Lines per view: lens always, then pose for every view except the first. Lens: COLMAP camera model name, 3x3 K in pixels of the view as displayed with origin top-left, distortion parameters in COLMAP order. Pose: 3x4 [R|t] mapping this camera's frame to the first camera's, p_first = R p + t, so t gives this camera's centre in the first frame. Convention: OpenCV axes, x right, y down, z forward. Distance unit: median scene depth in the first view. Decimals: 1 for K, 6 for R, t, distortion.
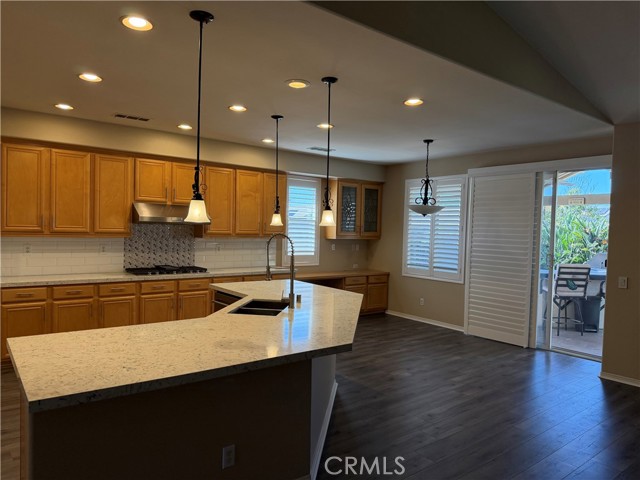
lens RADIAL K [[464.0, 0, 318.0], [0, 464.0, 241.6], [0, 0, 1]] dist [0.093594, -0.023035]
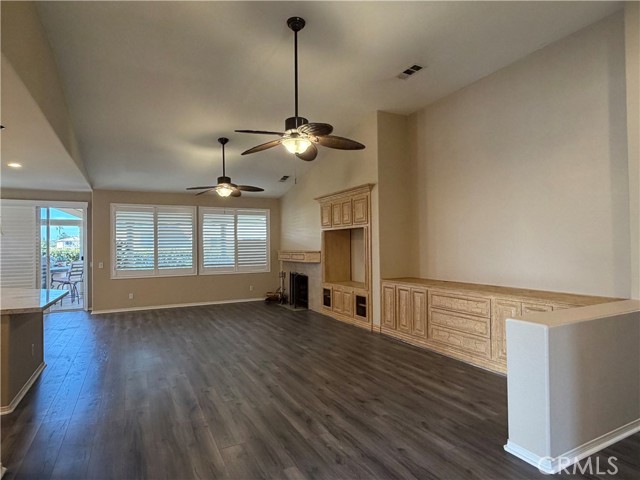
lens RADIAL K [[369.8, 0, 324.6], [0, 369.8, 241.9], [0, 0, 1]] dist [-0.002007, 0.002014]
pose [[0.176213, -0.016537, 0.984213, -0.626232], [0.046793, 0.998869, 0.008406, 0.012641], [-0.983239, 0.044573, 0.176787, -0.197327]]
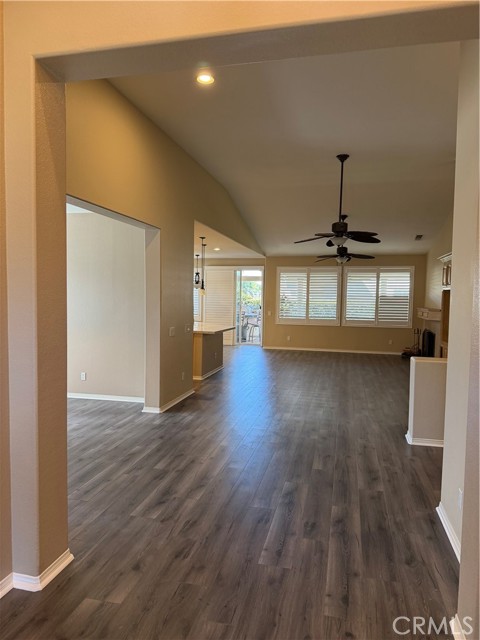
lens RADIAL K [[464.0, 0, 229.4], [0, 464.0, 314.9], [0, 0, 1]] dist [0.093594, -0.023035]
pose [[0.791754, -0.039653, 0.609552, -0.978989], [0.025780, 0.999171, 0.031513, 0.001780], [-0.610296, -0.009236, 0.792120, -0.817177]]
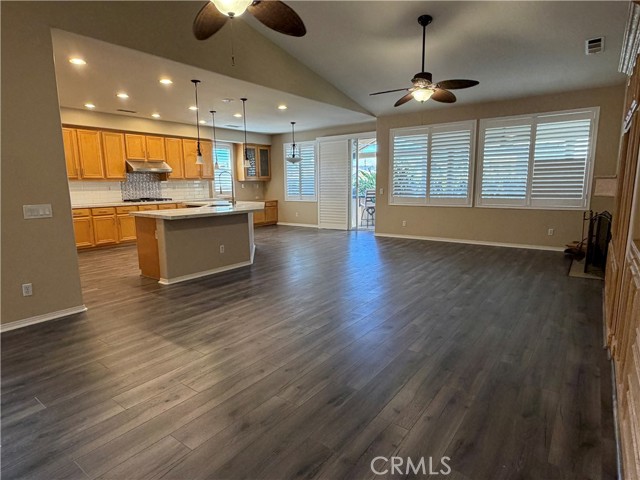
lens RADIAL K [[369.8, 0, 314.8], [0, 369.8, 243.9], [0, 0, 1]] dist [-0.002007, 0.002014]
pose [[0.967480, -0.079712, 0.240061, -0.069354], [0.046834, 0.989089, 0.139678, 0.058877], [-0.248576, -0.123893, 0.960656, -0.473519]]
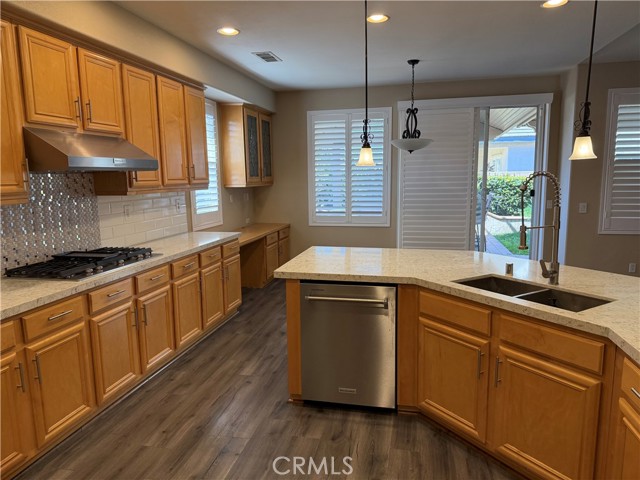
lens RADIAL K [[464.0, 0, 334.7], [0, 464.0, 240.6], [0, 0, 1]] dist [0.093594, -0.023035]
pose [[0.754605, -0.129209, 0.643332, -0.451167], [0.054837, 0.989409, 0.134394, -0.017323], [-0.653884, -0.066136, 0.753699, 0.424057]]
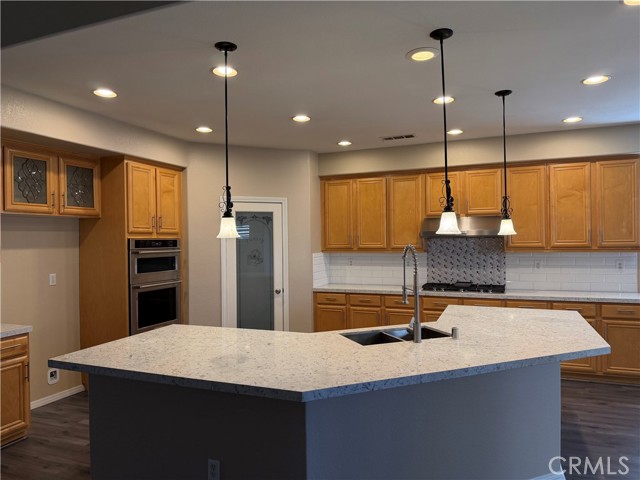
lens RADIAL K [[464.0, 0, 319.2], [0, 464.0, 238.9], [0, 0, 1]] dist [0.093594, -0.023035]
pose [[0.497891, -0.032836, -0.866618, 0.345161], [-0.000463, 0.999273, -0.038128, 0.000464], [0.867239, 0.019385, 0.497514, 0.289083]]
